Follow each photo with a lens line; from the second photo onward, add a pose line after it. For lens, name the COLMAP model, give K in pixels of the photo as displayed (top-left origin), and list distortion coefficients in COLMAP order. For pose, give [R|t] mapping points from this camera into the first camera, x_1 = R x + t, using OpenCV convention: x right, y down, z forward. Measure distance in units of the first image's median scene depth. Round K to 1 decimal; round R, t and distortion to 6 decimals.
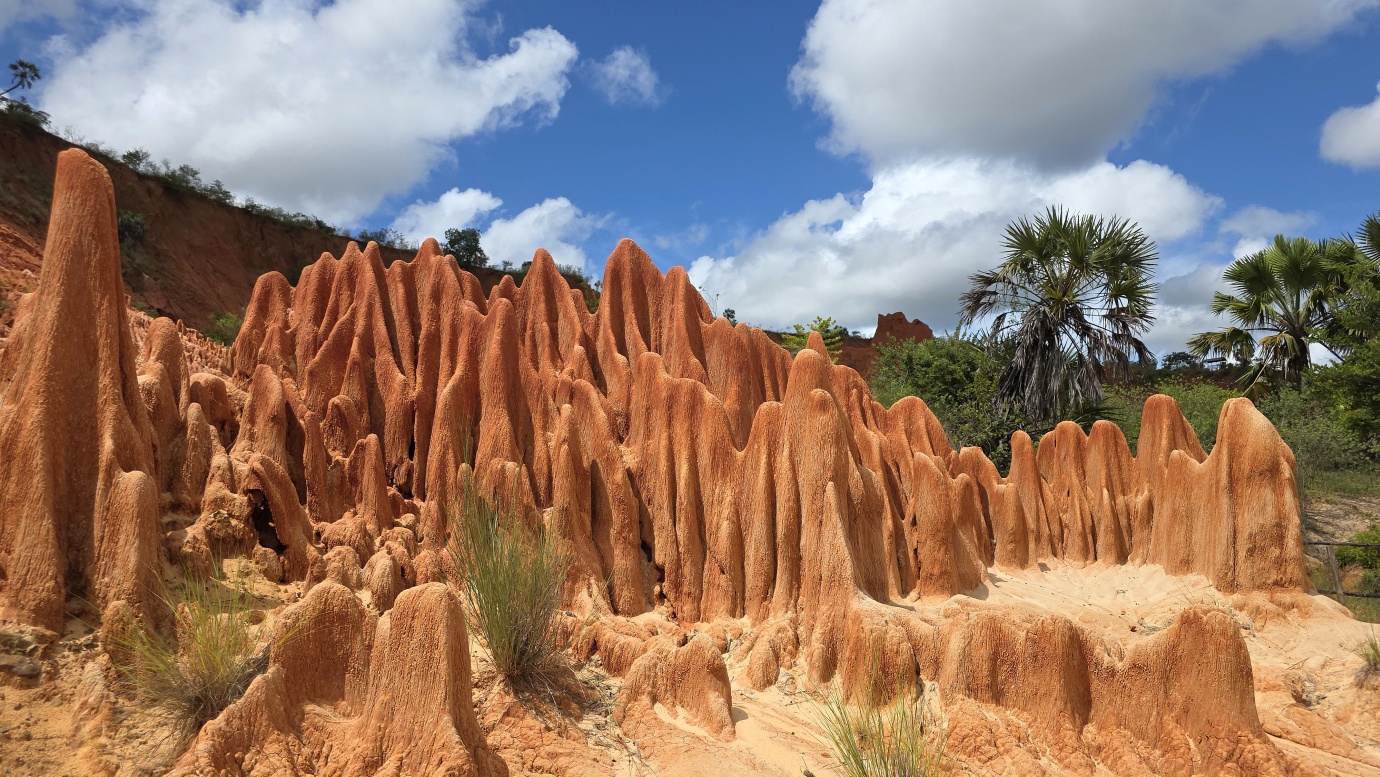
lens RADIAL K [[924.5, 0, 690.0], [0, 924.5, 388.5], [0, 0, 1]] dist [0.083180, -0.085800]
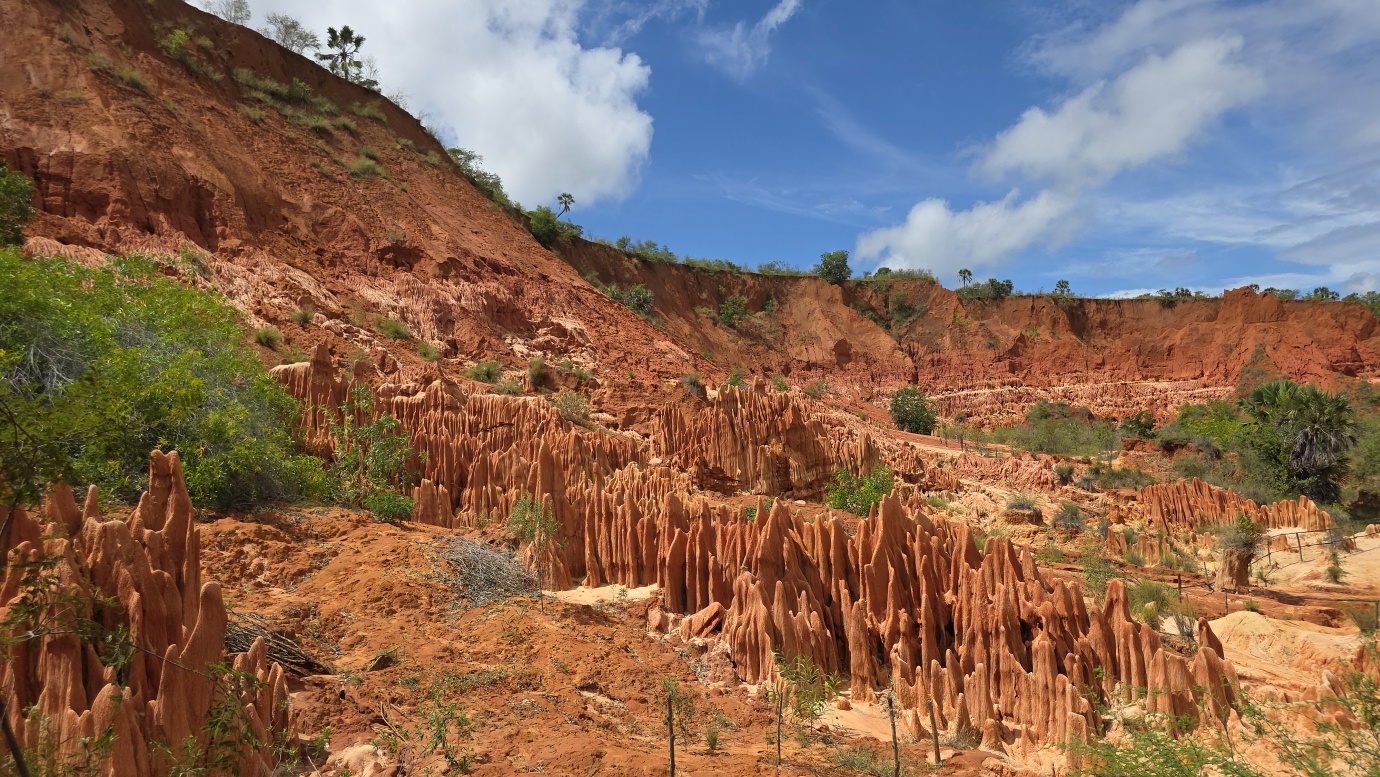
lens RADIAL K [[924.5, 0, 690.0], [0, 924.5, 388.5], [0, 0, 1]] dist [0.083180, -0.085800]
pose [[0.947366, -0.064001, -0.313692, -0.064639], [0.078695, 0.996305, 0.034391, -0.063490], [0.310332, -0.057267, 0.948902, -0.307660]]
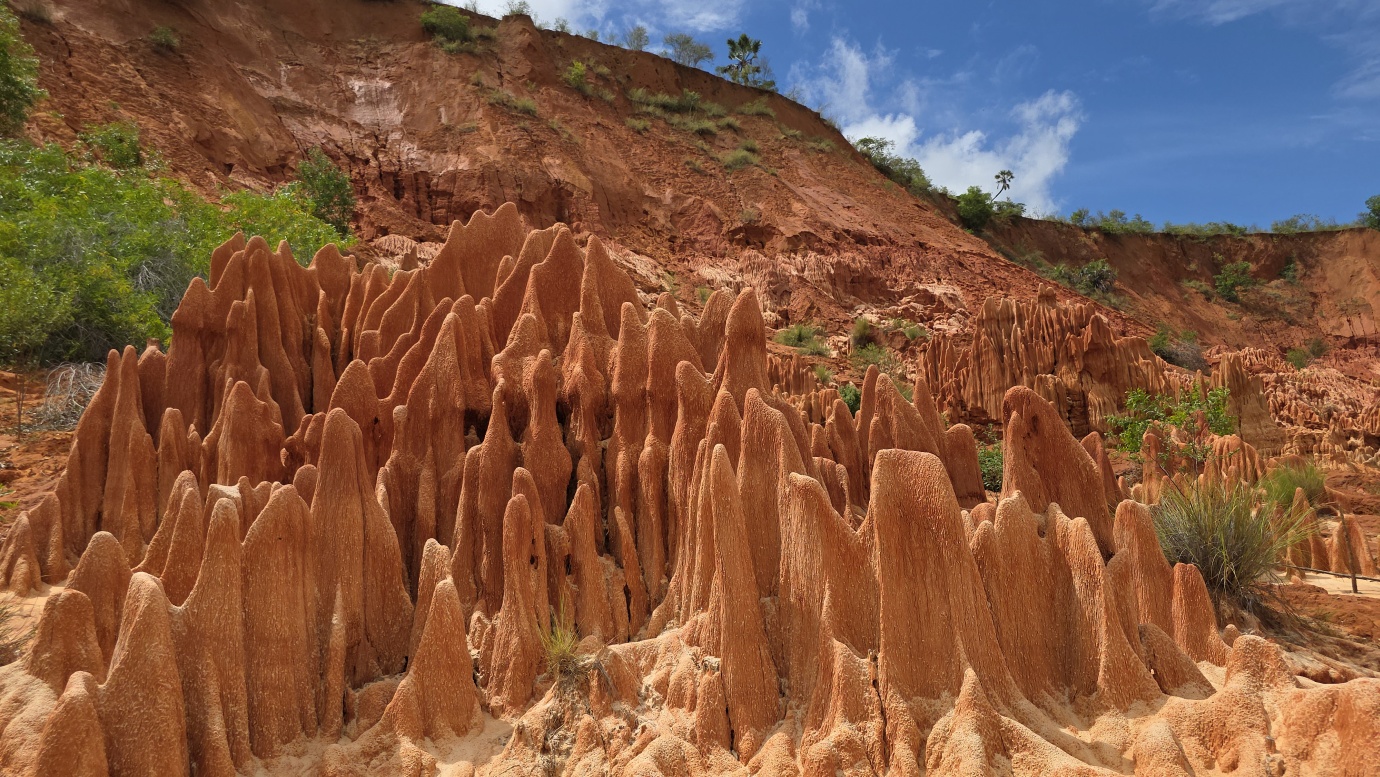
lens RADIAL K [[924.5, 0, 690.0], [0, 924.5, 388.5], [0, 0, 1]] dist [0.083180, -0.085800]
pose [[0.661012, -0.111468, -0.742050, -0.031424], [0.122989, 0.991626, -0.039400, -0.032047], [0.740227, -0.065220, 0.669186, -0.225638]]
